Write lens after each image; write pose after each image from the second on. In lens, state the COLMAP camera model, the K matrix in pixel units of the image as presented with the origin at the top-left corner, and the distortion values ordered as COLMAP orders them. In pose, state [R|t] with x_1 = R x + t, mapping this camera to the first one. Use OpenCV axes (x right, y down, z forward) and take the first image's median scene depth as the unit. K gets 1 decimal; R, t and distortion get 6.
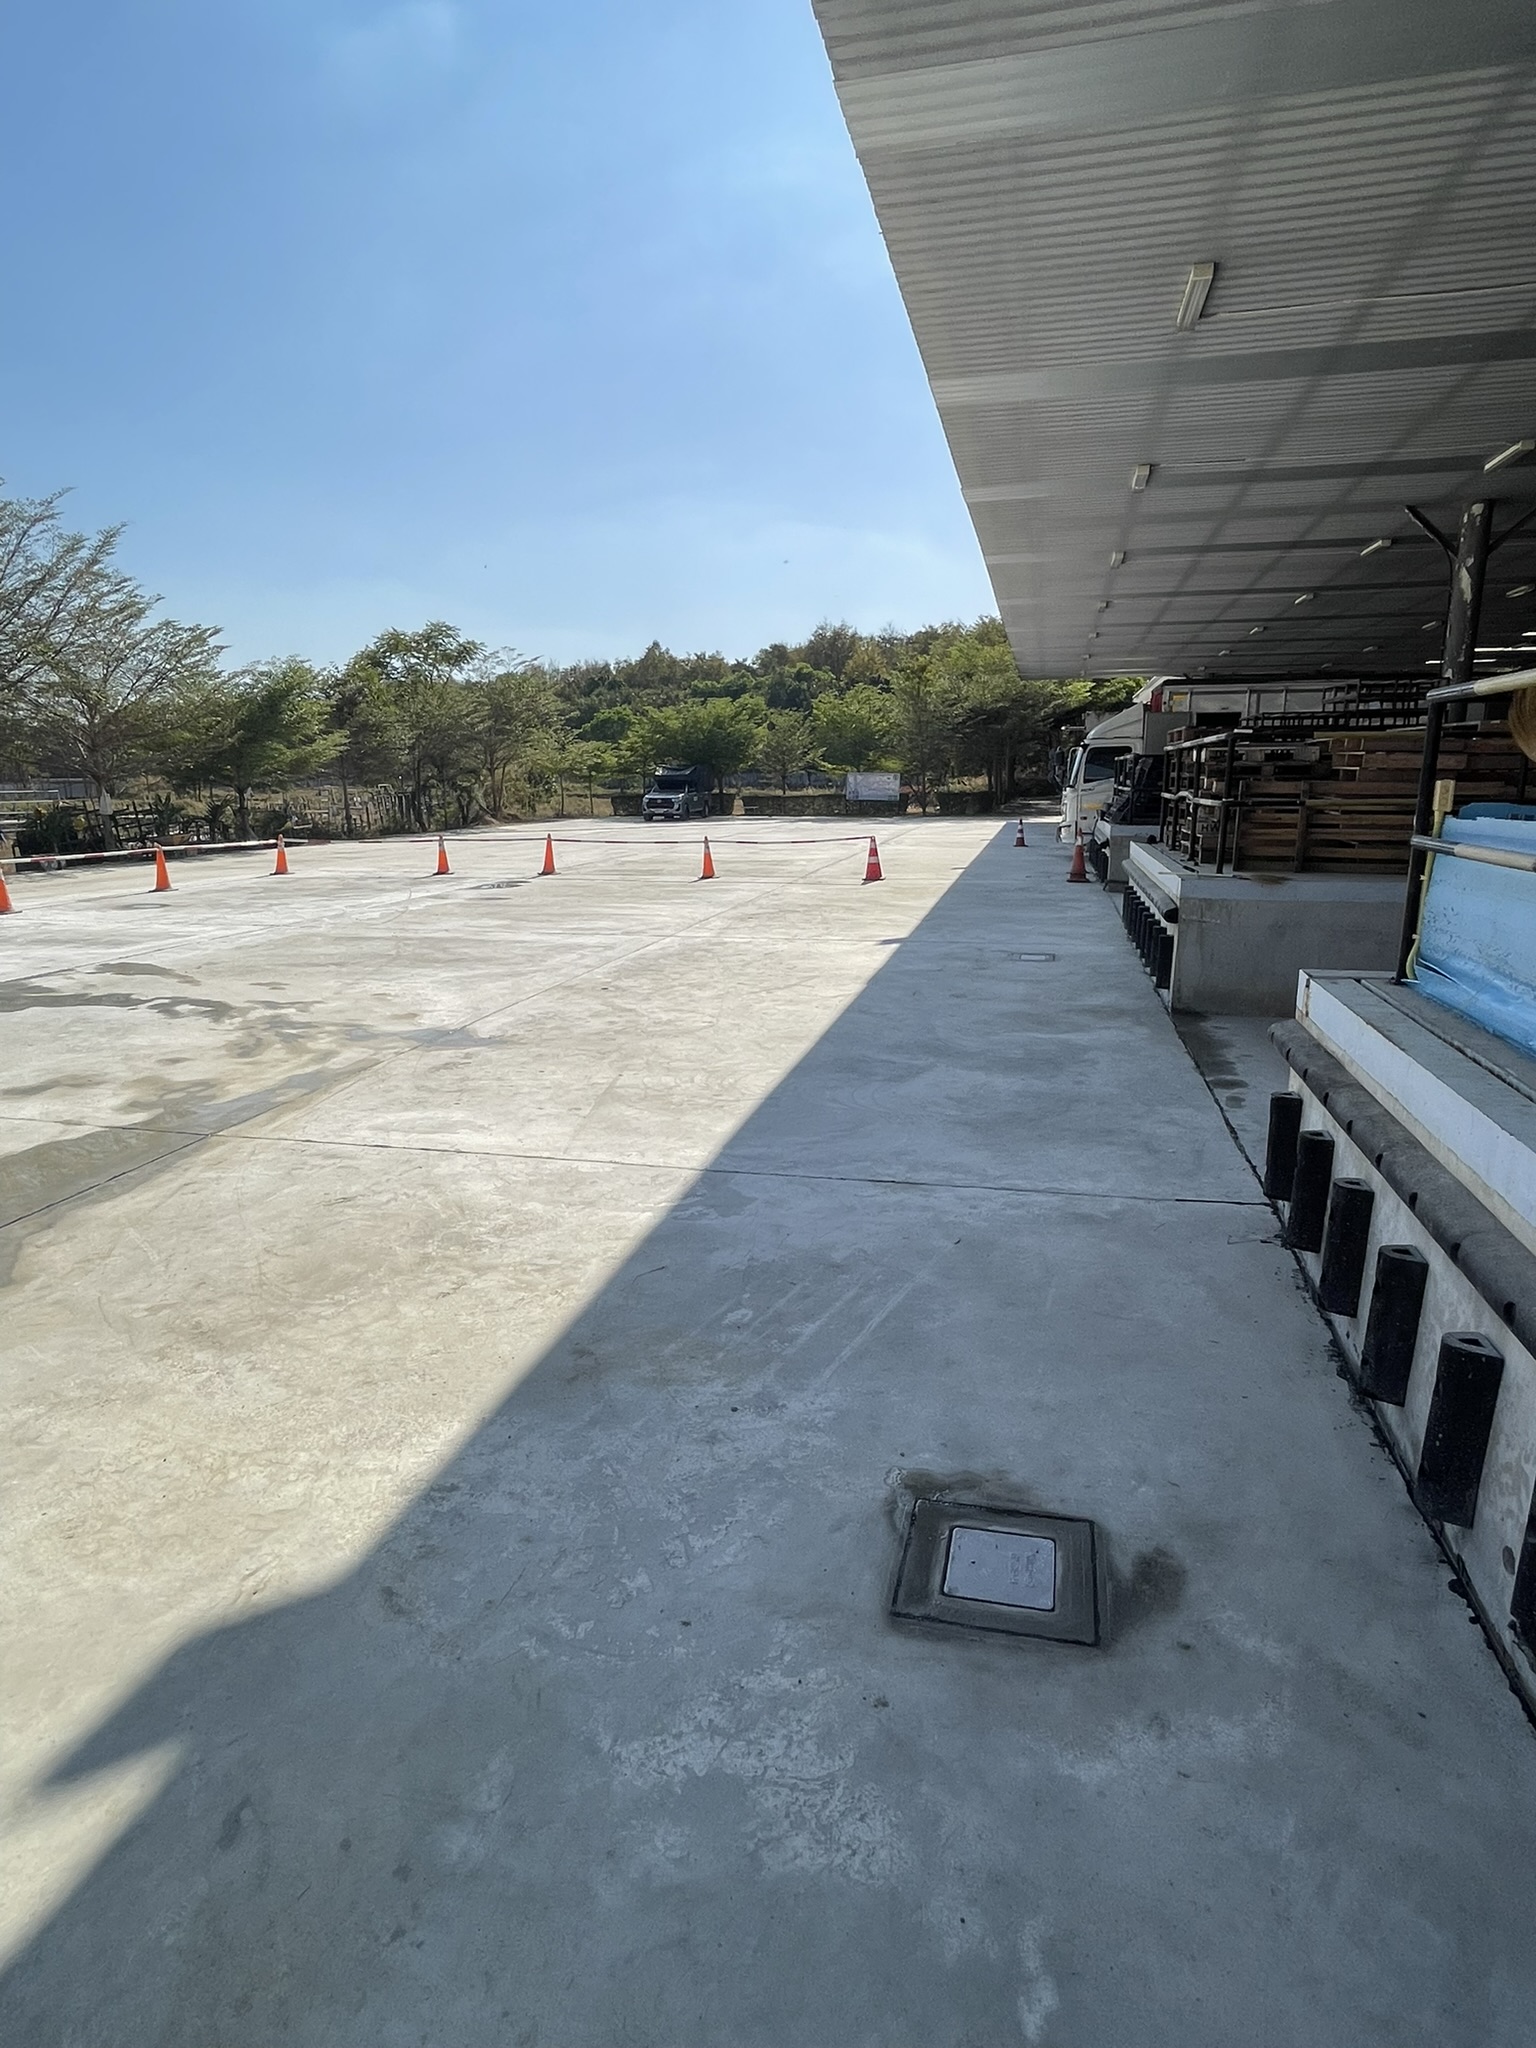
lens RADIAL K [[1125.1, 0, 768.0], [0, 1125.1, 1024.0], [0, 0, 1]] dist [0.011198, -0.027417]
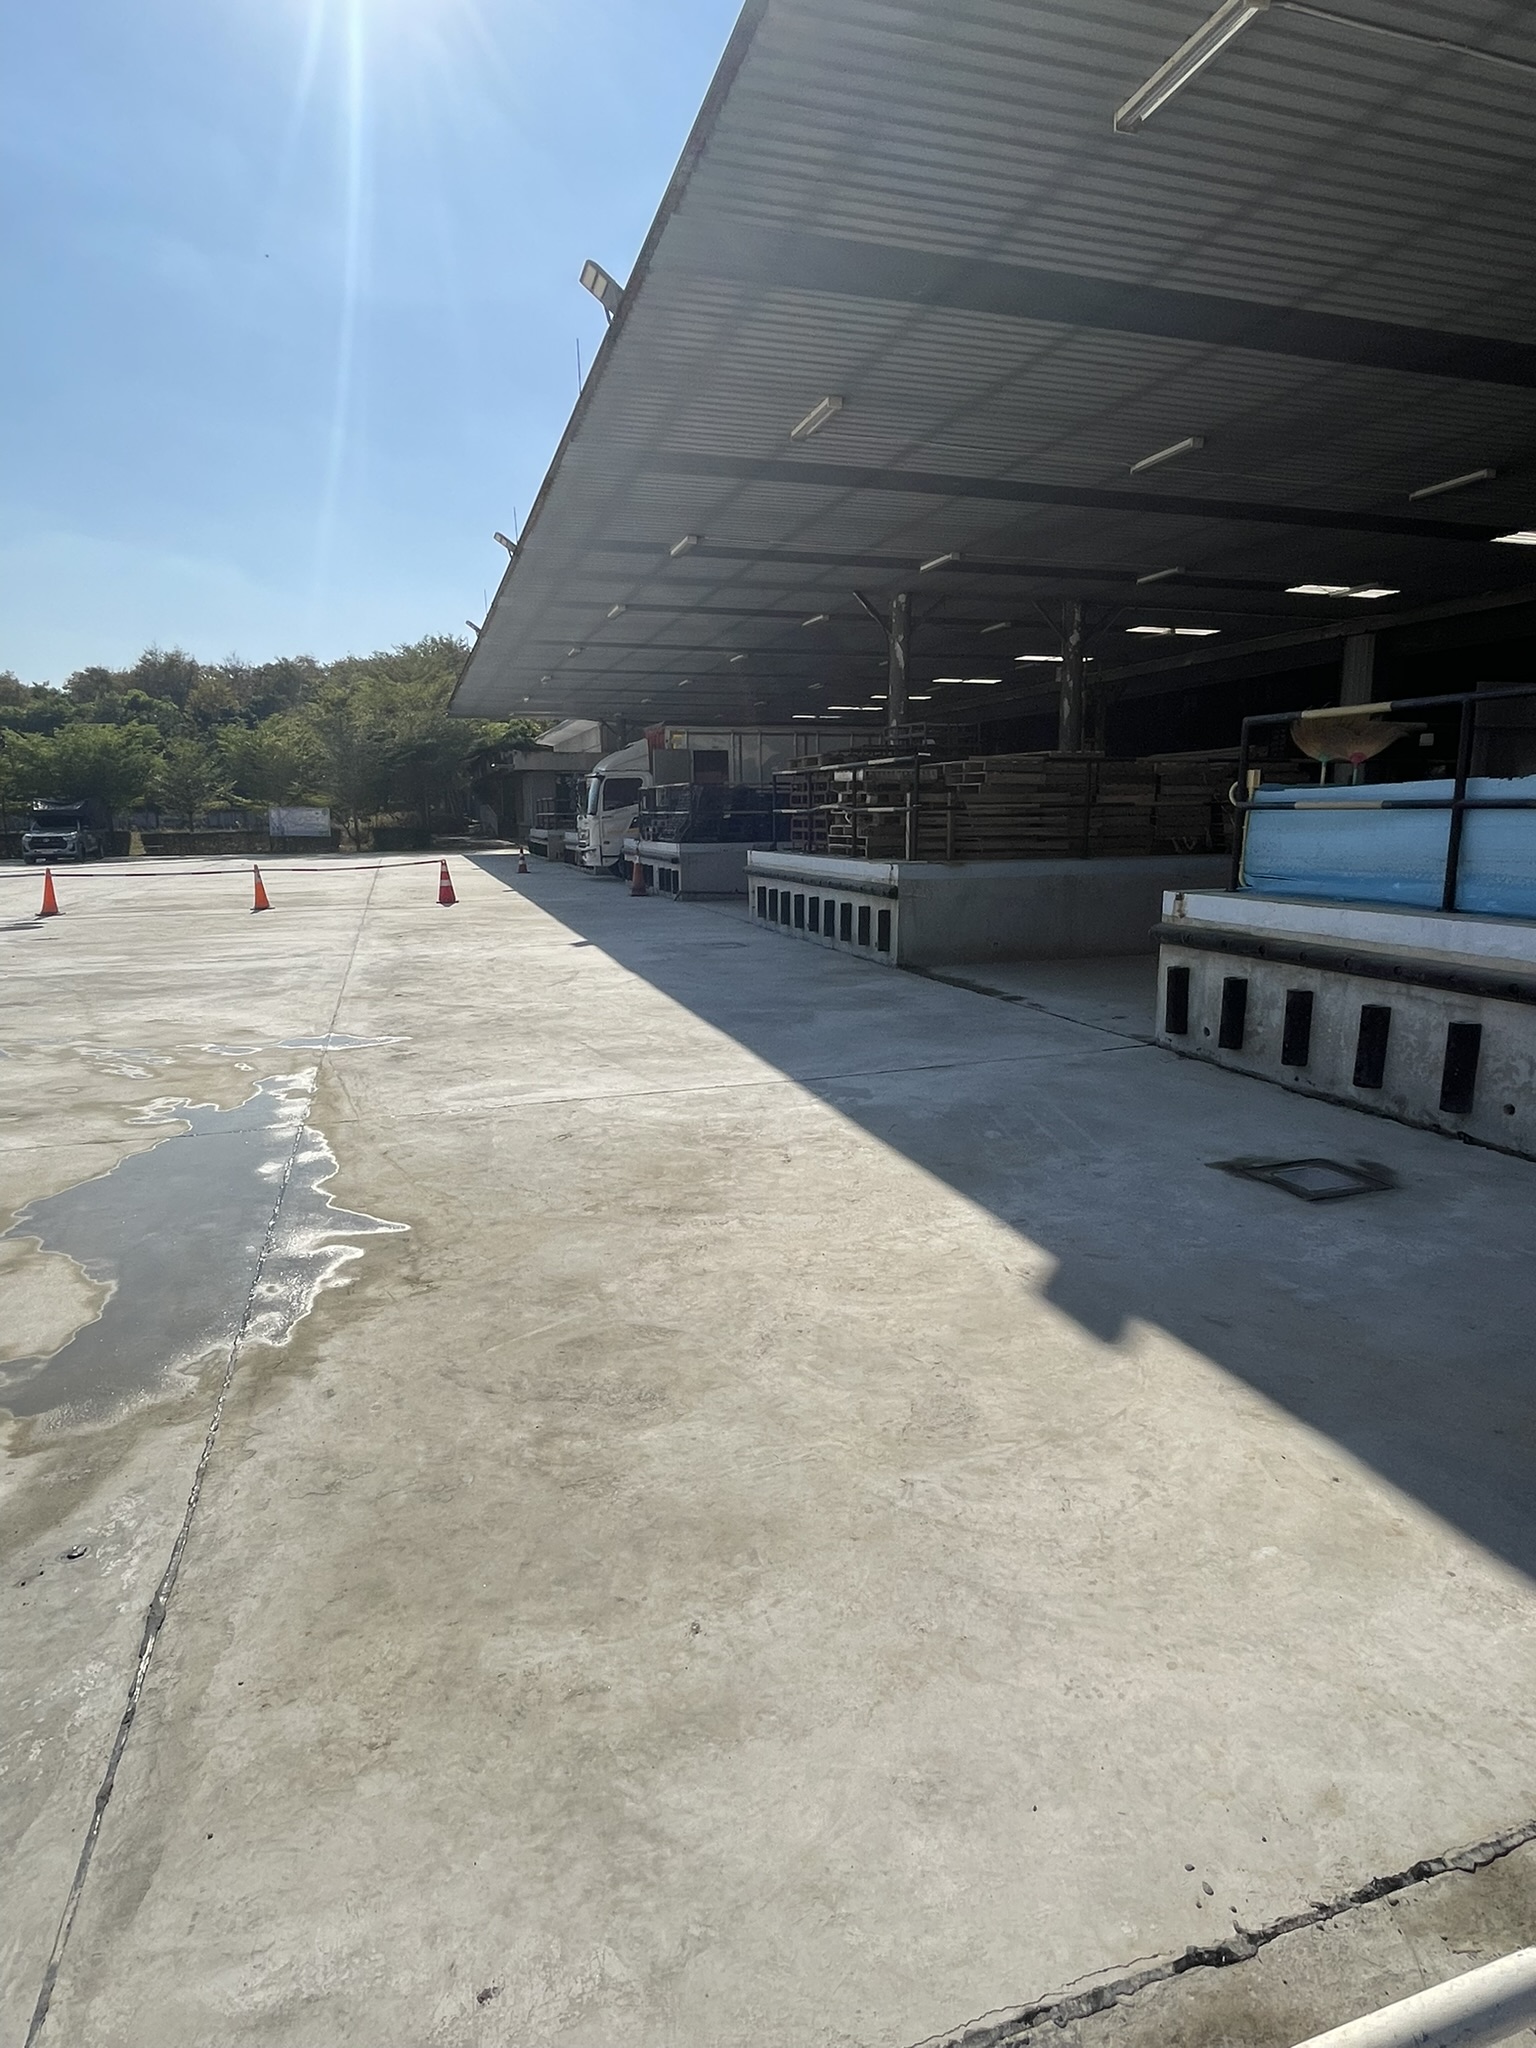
lens RADIAL K [[1125.1, 0, 768.0], [0, 1125.1, 1024.0], [0, 0, 1]] dist [0.011198, -0.027417]
pose [[0.854605, -0.096915, 0.510154, -0.116717], [0.114776, 0.993385, -0.003557, 0.011120], [-0.506435, 0.061593, 0.860076, -0.010661]]
